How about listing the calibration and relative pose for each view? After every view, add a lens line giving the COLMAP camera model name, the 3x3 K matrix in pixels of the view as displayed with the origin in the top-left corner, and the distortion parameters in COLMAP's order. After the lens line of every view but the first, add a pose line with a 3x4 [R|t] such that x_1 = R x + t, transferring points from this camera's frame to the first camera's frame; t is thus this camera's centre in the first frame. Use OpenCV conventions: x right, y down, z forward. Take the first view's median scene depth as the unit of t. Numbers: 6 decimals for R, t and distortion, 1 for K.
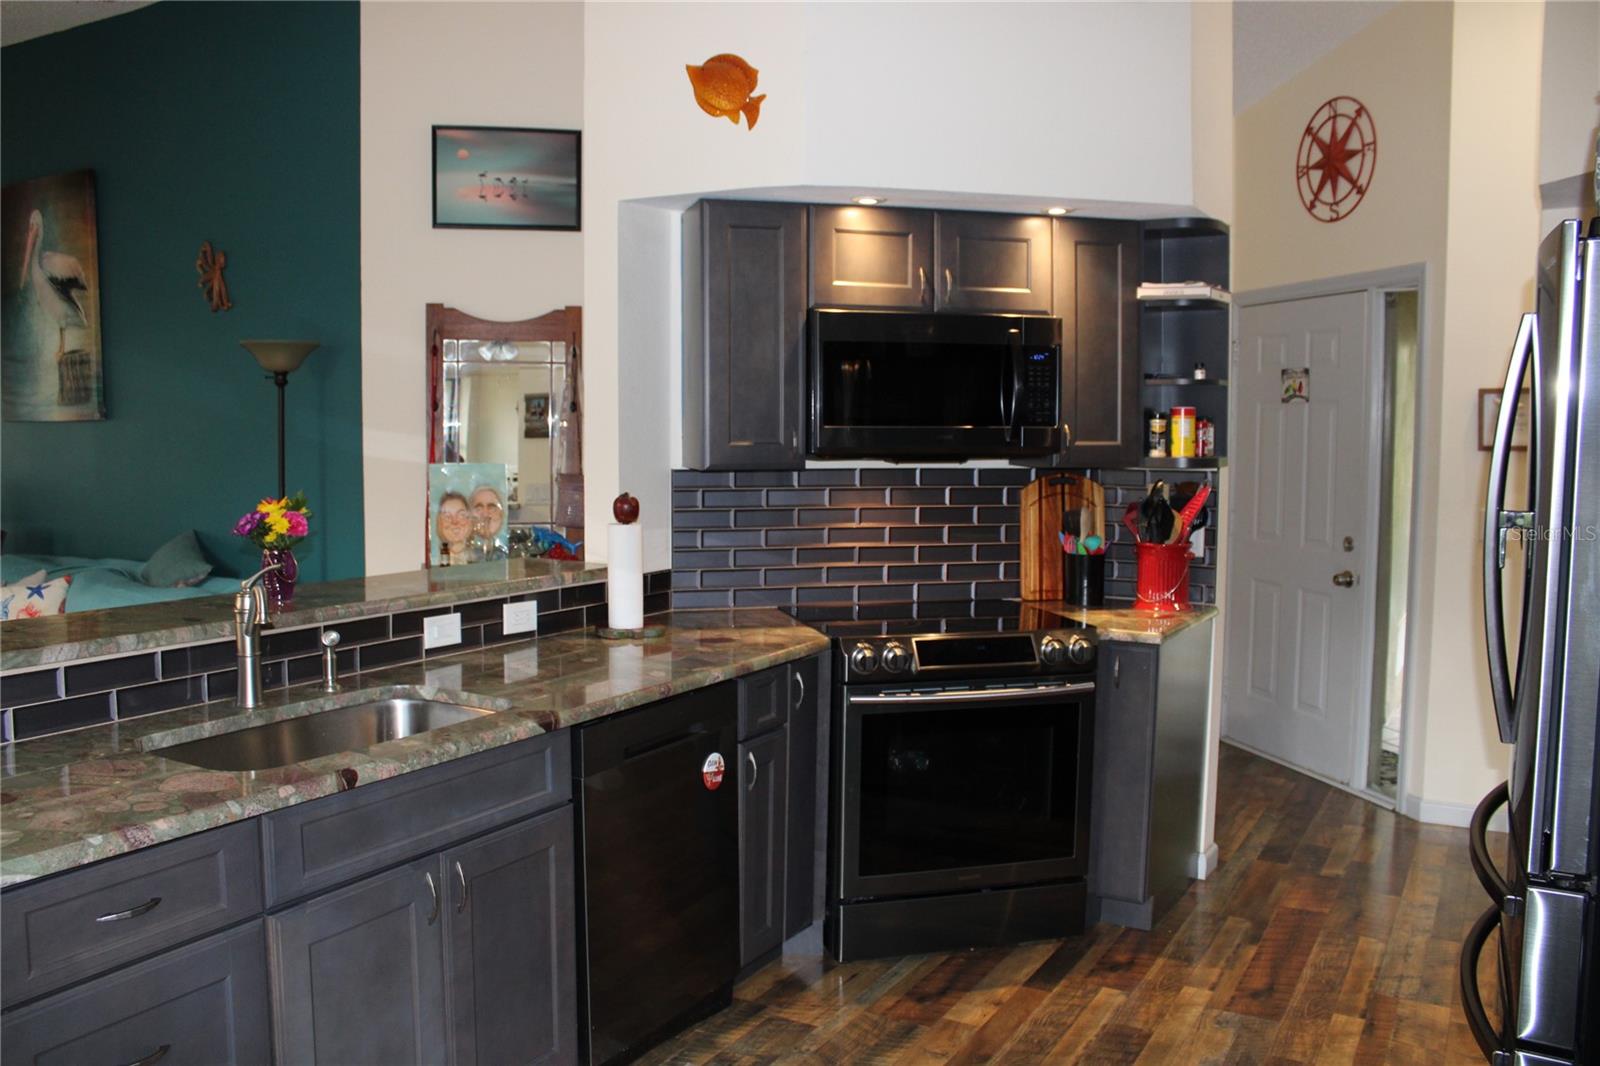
lens RADIAL K [[1317.5, 0, 789.2], [0, 1317.5, 523.7], [0, 0, 1]] dist [-0.142450, 0.116778]
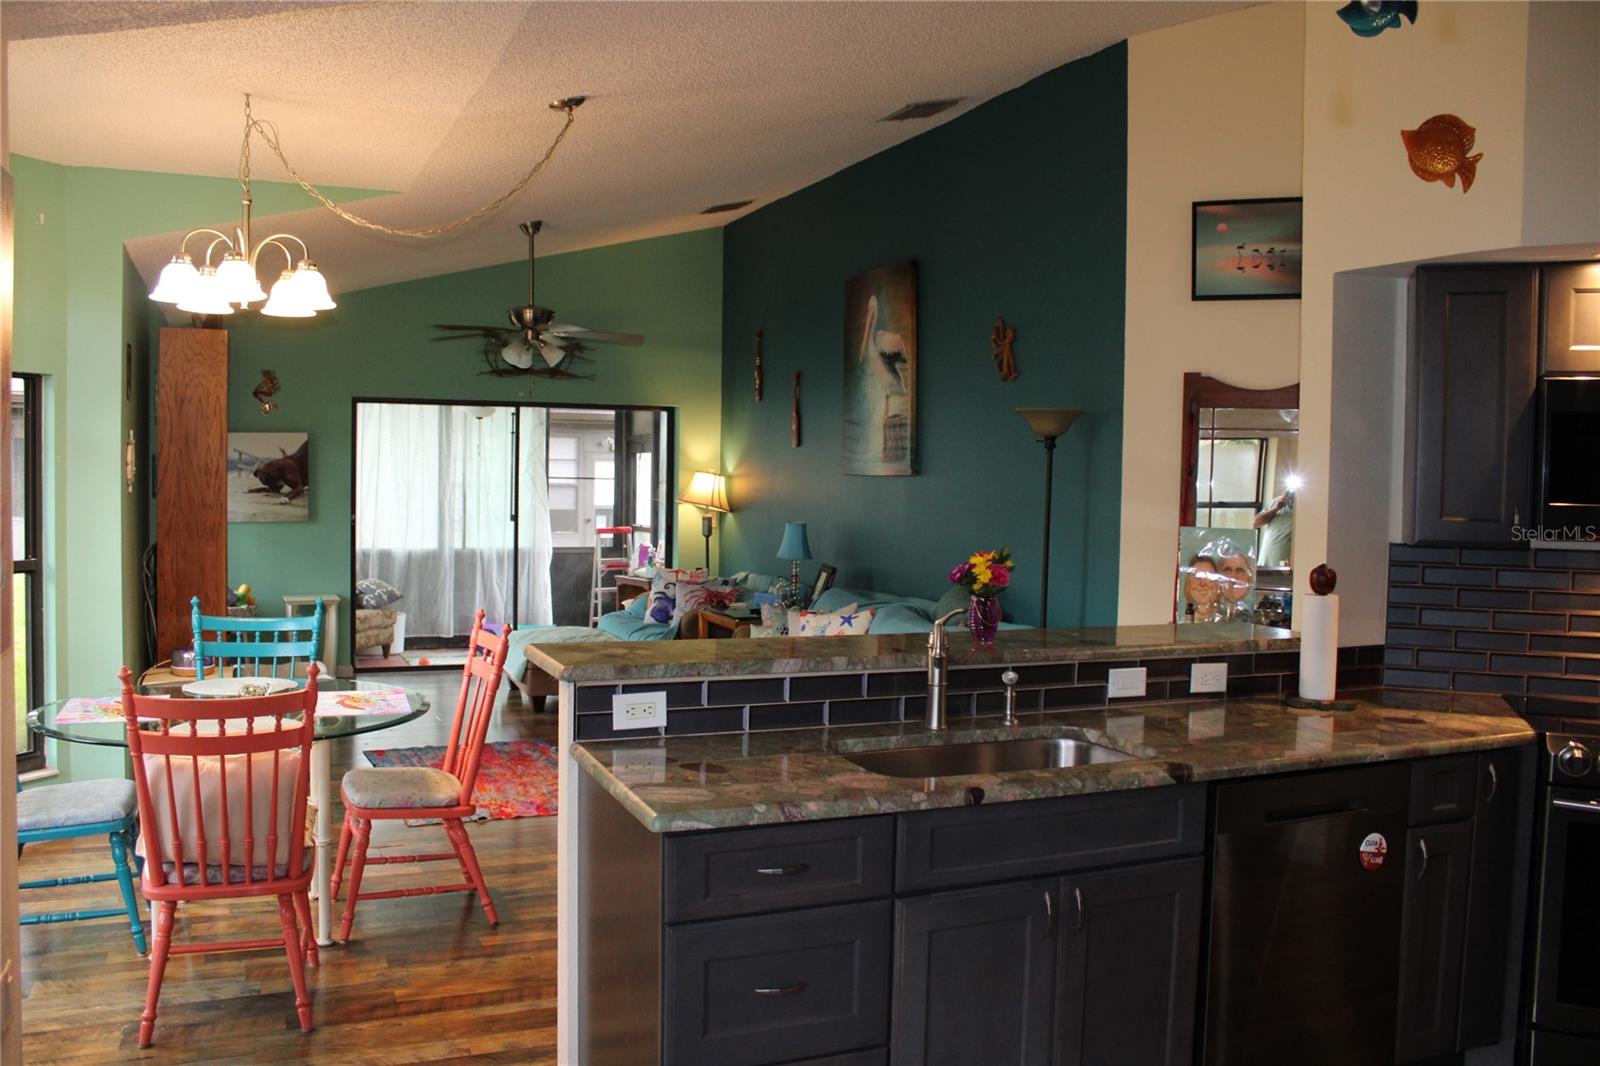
lens RADIAL K [[1317.5, 0, 789.2], [0, 1317.5, 531.2], [0, 0, 1]] dist [-0.142450, 0.116778]
pose [[0.809532, 0.040180, -0.585698, 0.120343], [-0.063207, 0.997821, -0.018910, -0.003919], [0.583663, 0.052329, 0.810308, -0.035854]]
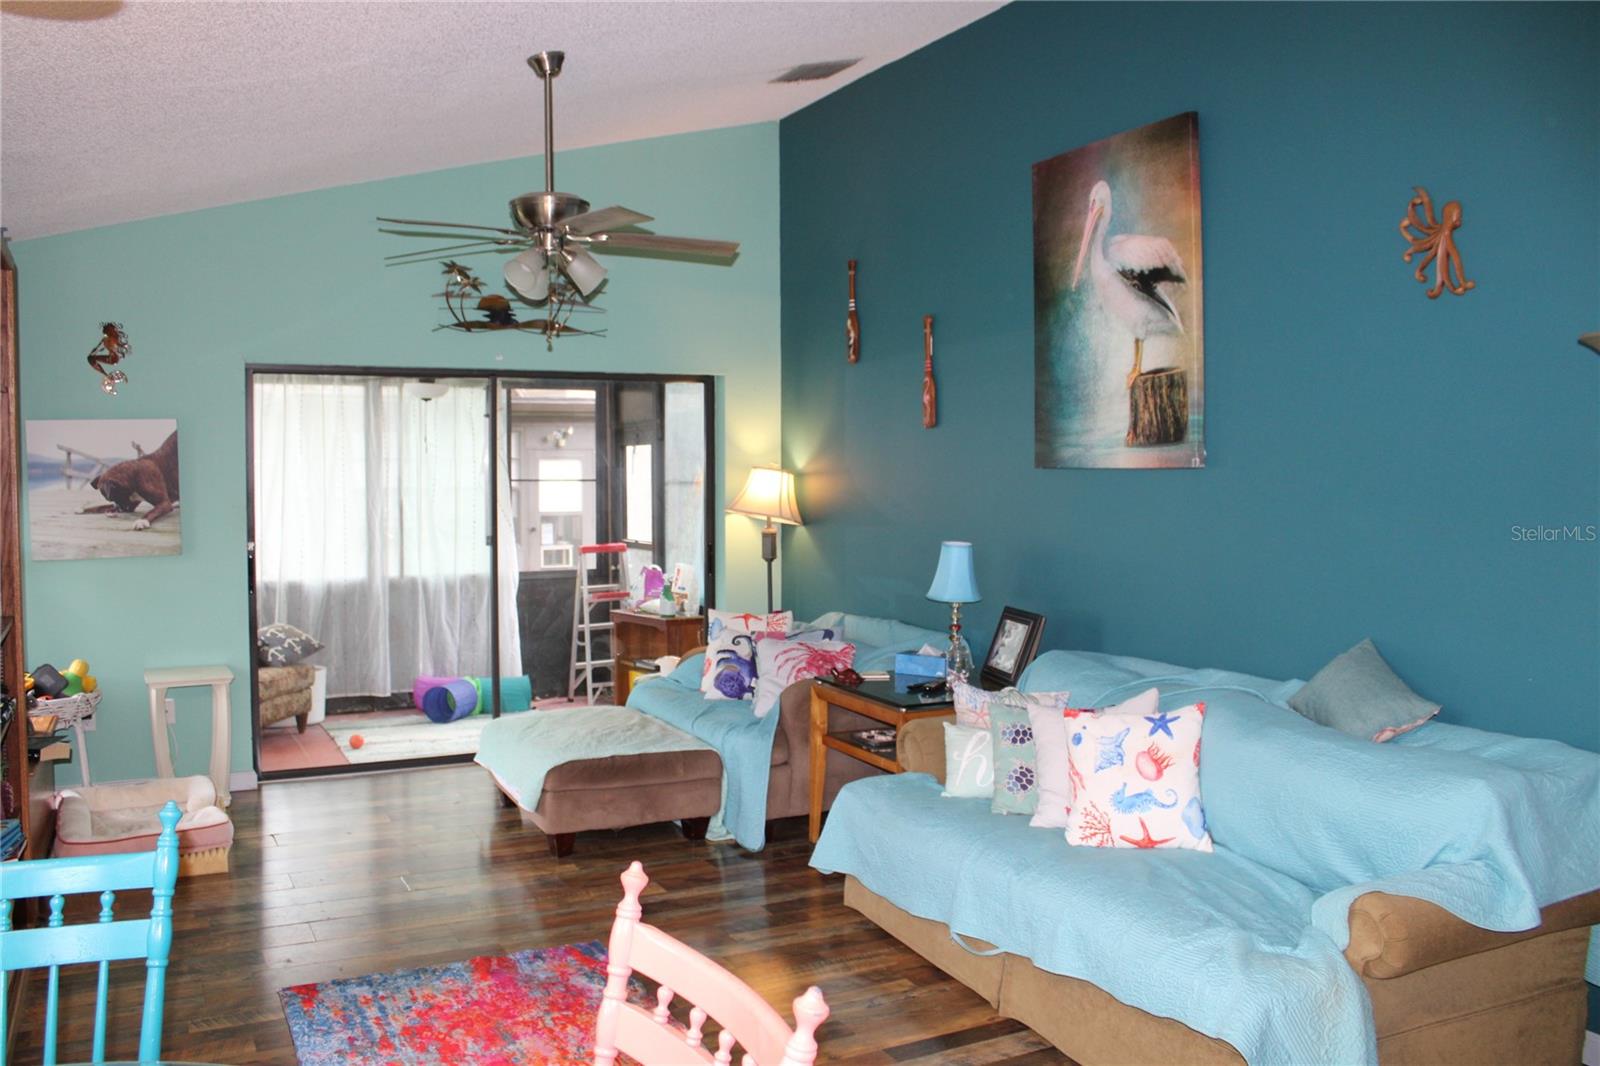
lens RADIAL K [[1317.5, 0, 793.1], [0, 1317.5, 536.6], [0, 0, 1]] dist [-0.142450, 0.116778]
pose [[0.851622, 0.025634, -0.523529, -0.639933], [-0.039821, 0.999081, -0.015857, -0.042288], [0.522641, 0.034352, 0.851861, 0.504948]]
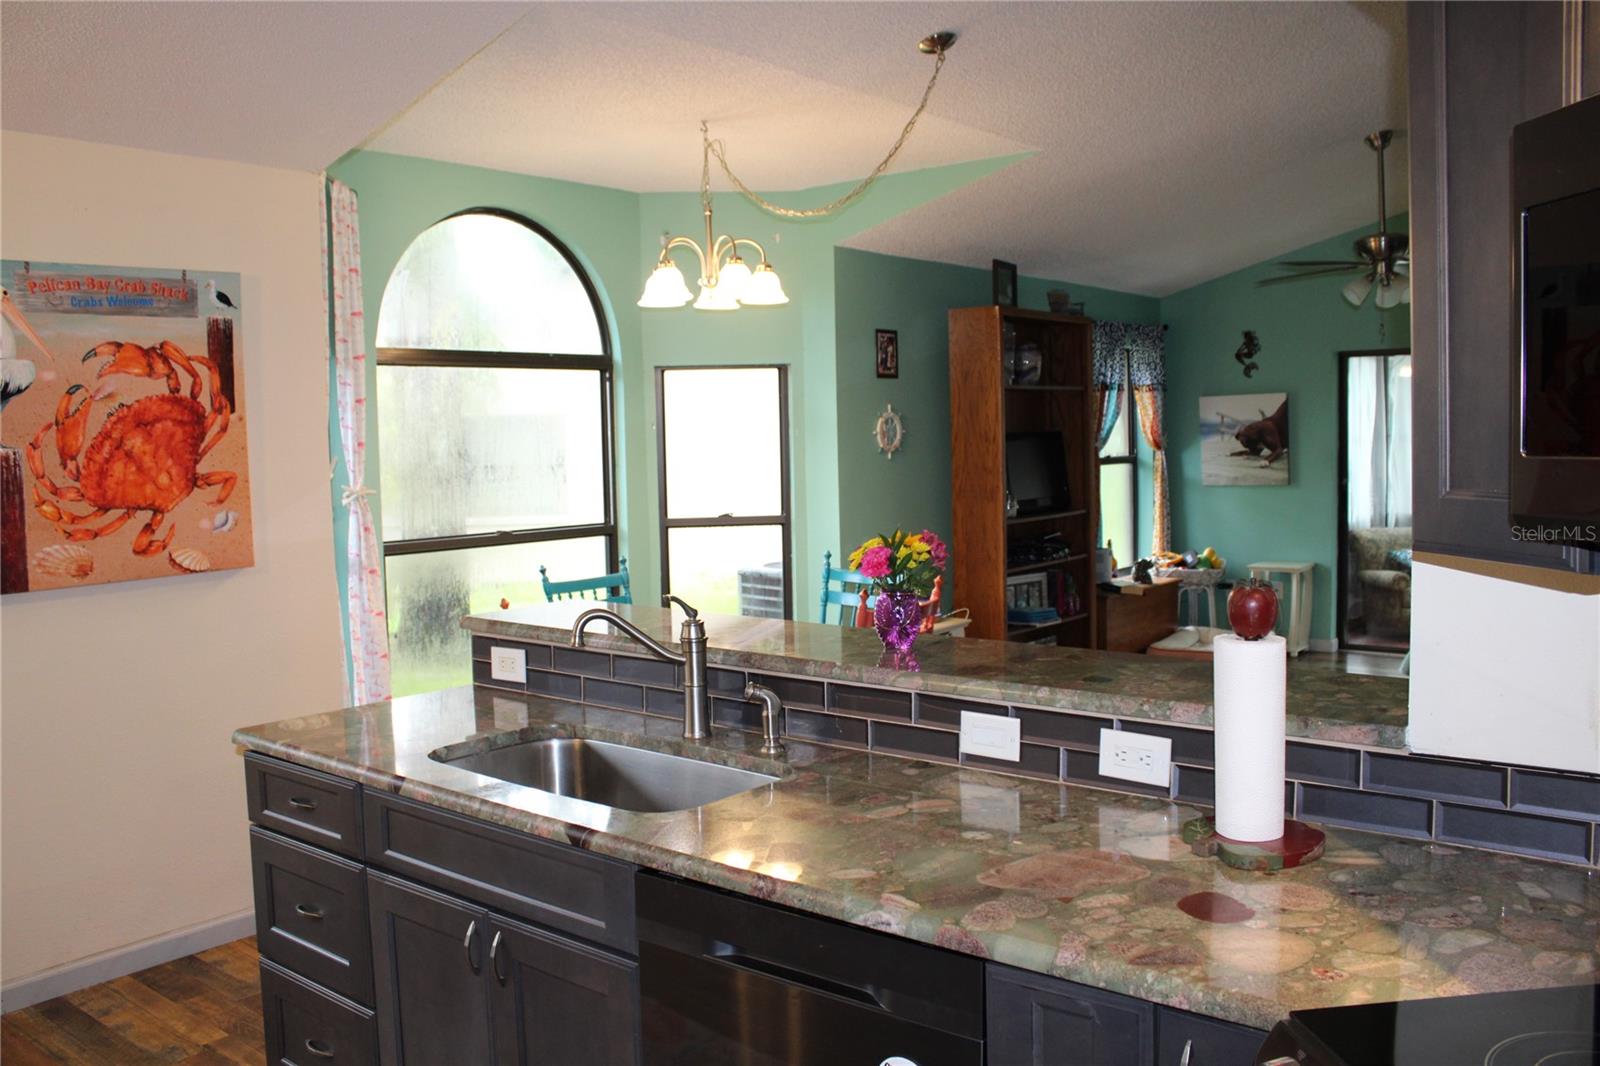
lens RADIAL K [[1317.5, 0, 769.9], [0, 1317.5, 507.1], [0, 0, 1]] dist [-0.142450, 0.116778]
pose [[-0.140457, 0.056392, -0.988479, 0.412620], [-0.057621, 0.996219, 0.065021, -0.075370], [0.988409, 0.066089, -0.136677, 0.879998]]
